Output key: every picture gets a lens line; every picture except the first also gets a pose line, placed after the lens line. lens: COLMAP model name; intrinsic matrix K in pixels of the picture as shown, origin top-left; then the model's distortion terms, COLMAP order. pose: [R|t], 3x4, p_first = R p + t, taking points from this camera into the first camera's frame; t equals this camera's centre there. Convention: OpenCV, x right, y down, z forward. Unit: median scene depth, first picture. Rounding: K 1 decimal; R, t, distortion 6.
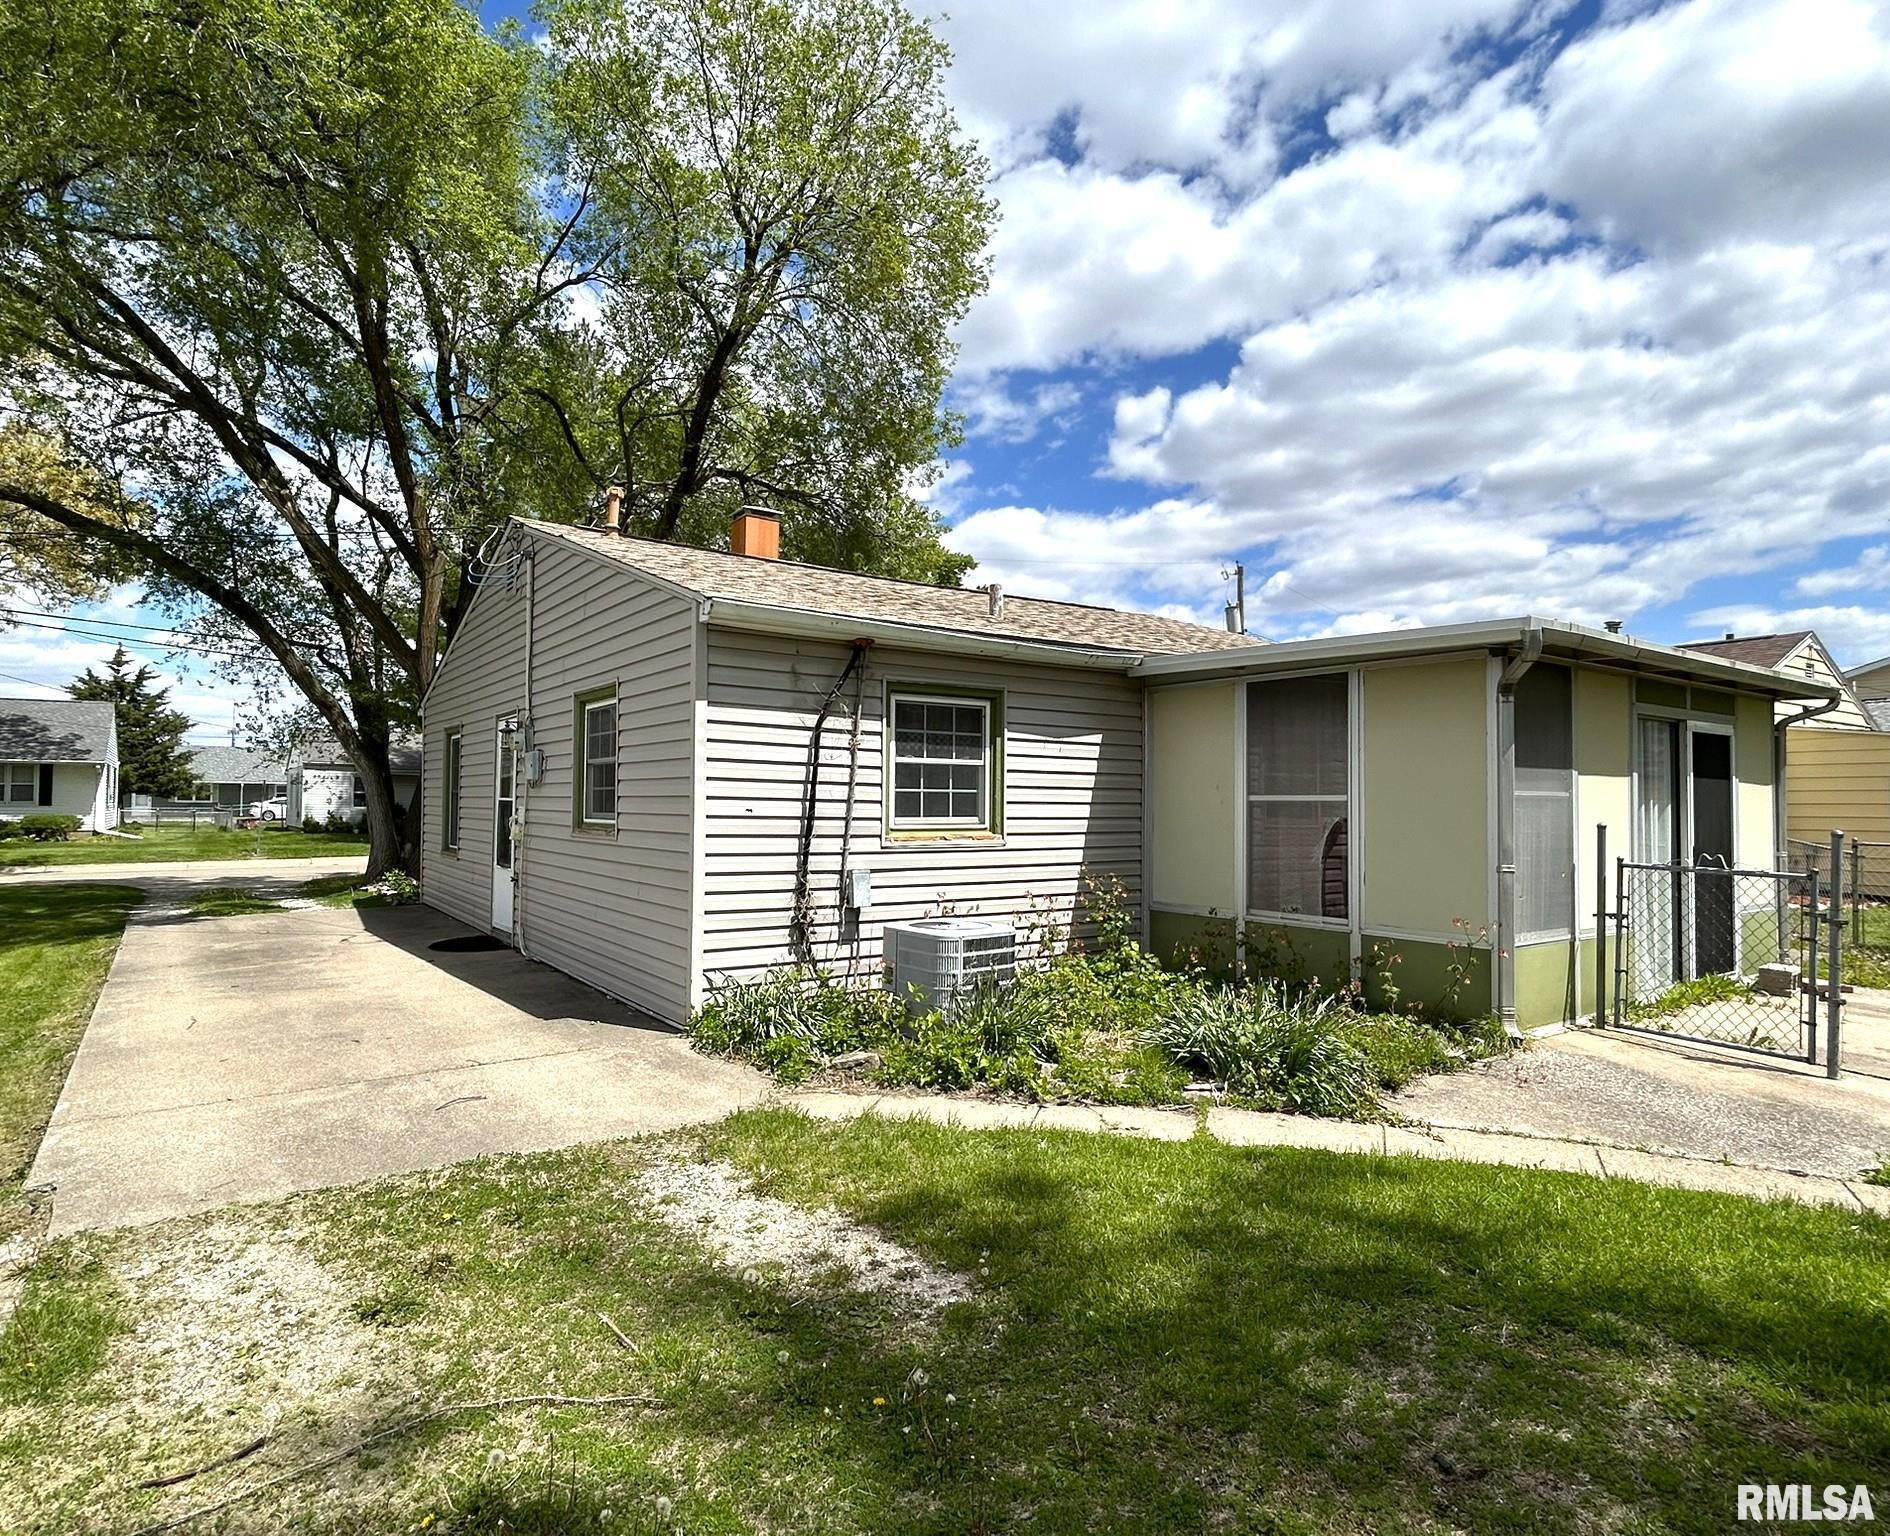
lens RADIAL K [[1058.5, 0, 946.7], [0, 1058.5, 771.8], [0, 0, 1]] dist [0.000667, -0.000035]
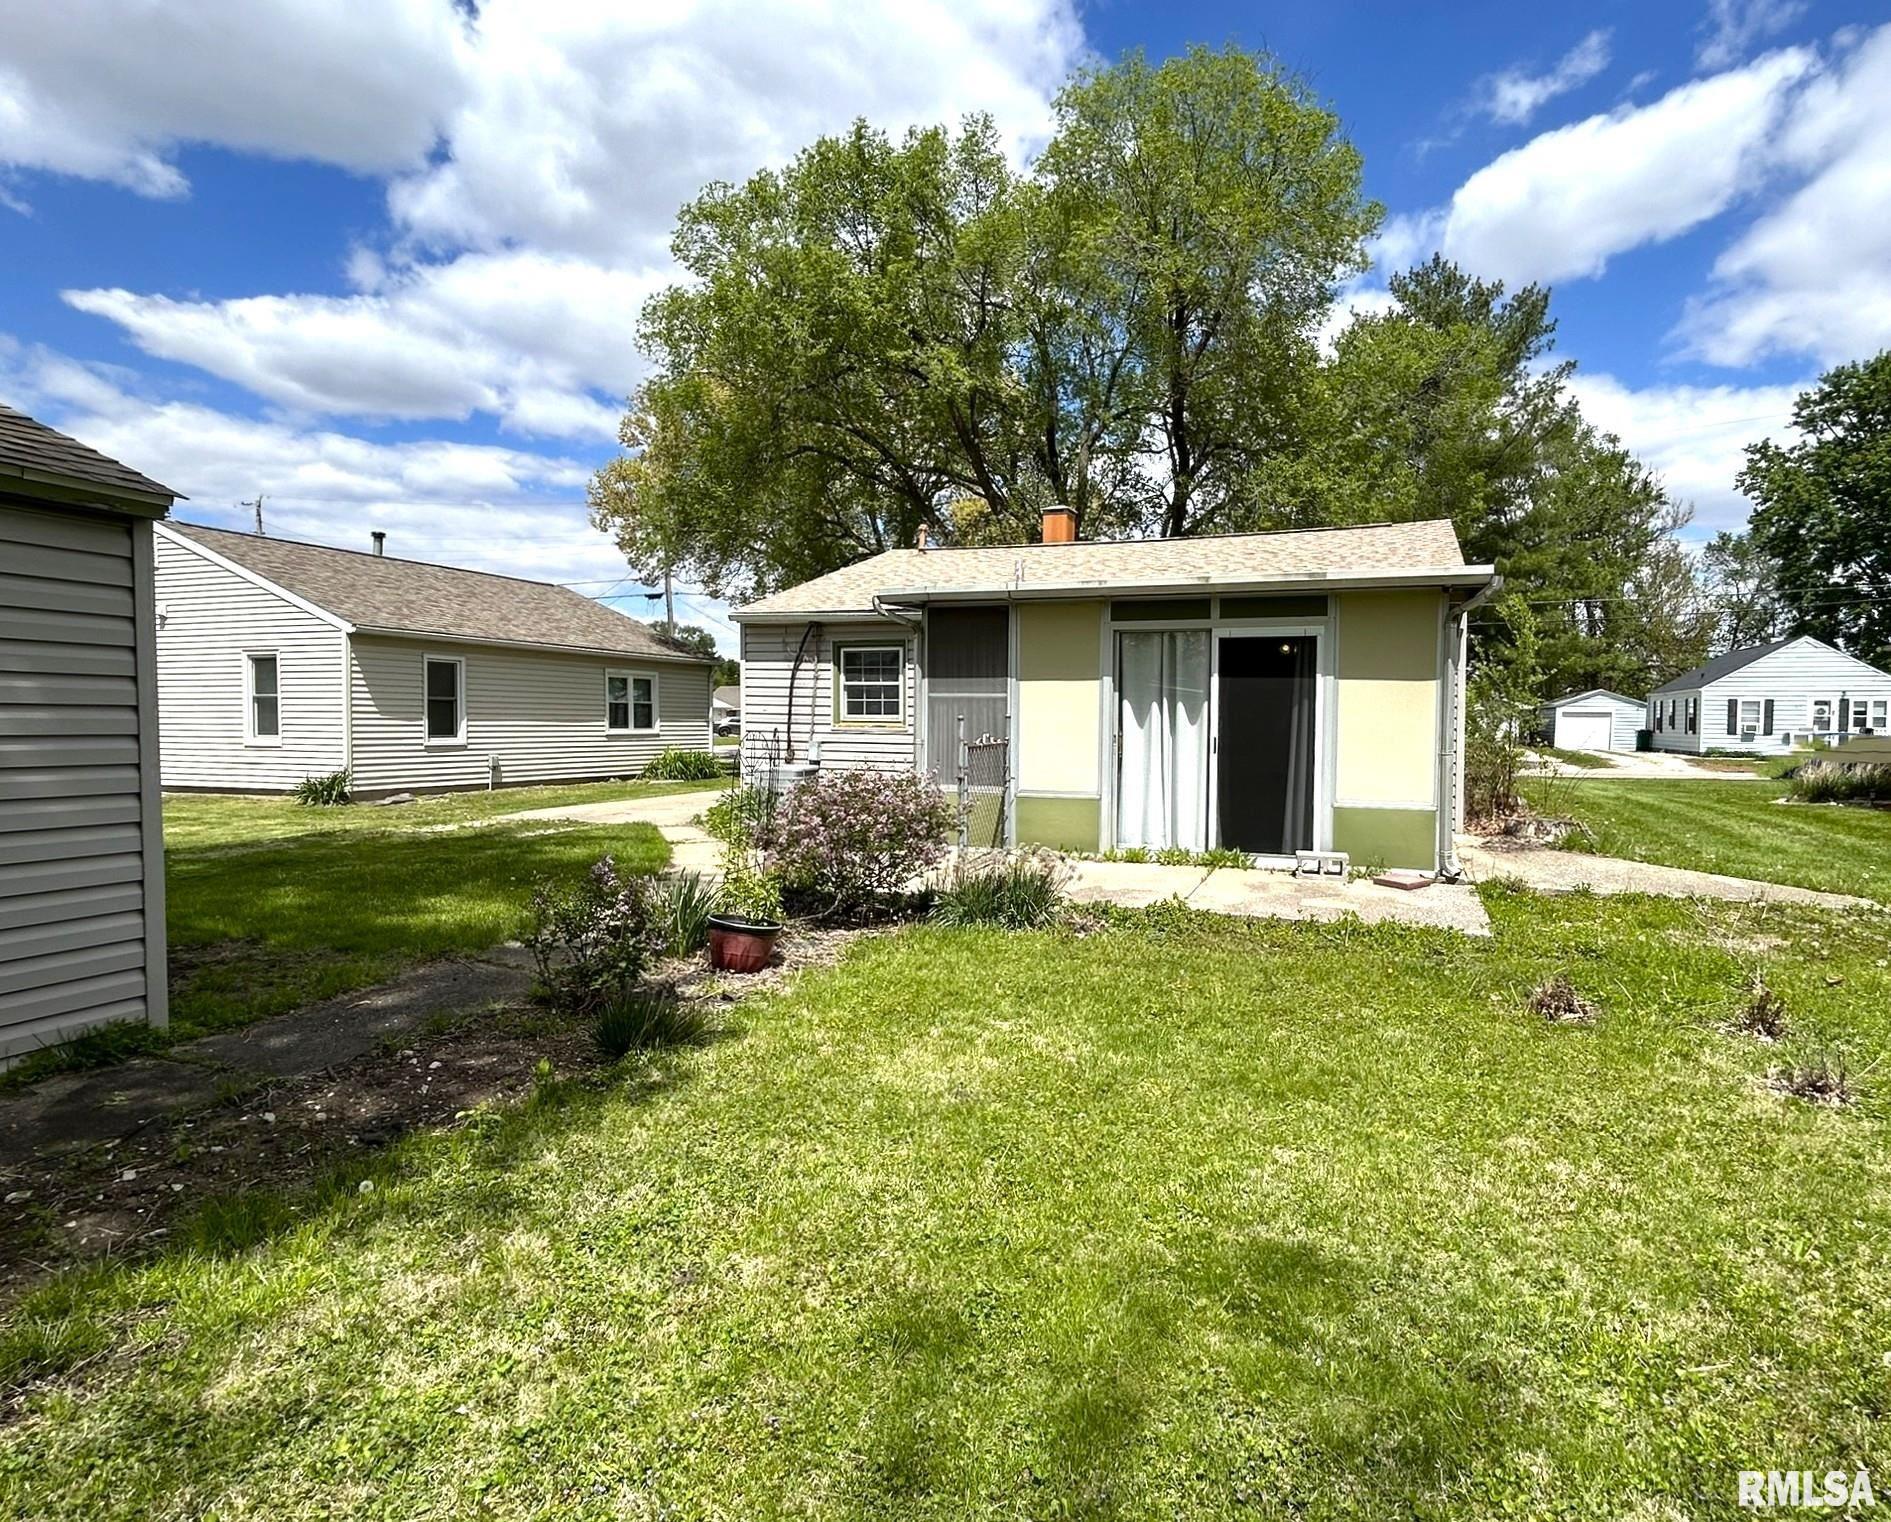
lens RADIAL K [[1059.0, 0, 947.9], [0, 1059.0, 760.2], [0, 0, 1]] dist [0.000667, -0.000035]
pose [[0.536881, 0.033338, -0.842999, 1.618827], [0.020149, 0.998427, 0.052317, 0.029363], [0.843417, -0.045073, 0.535365, 0.155963]]
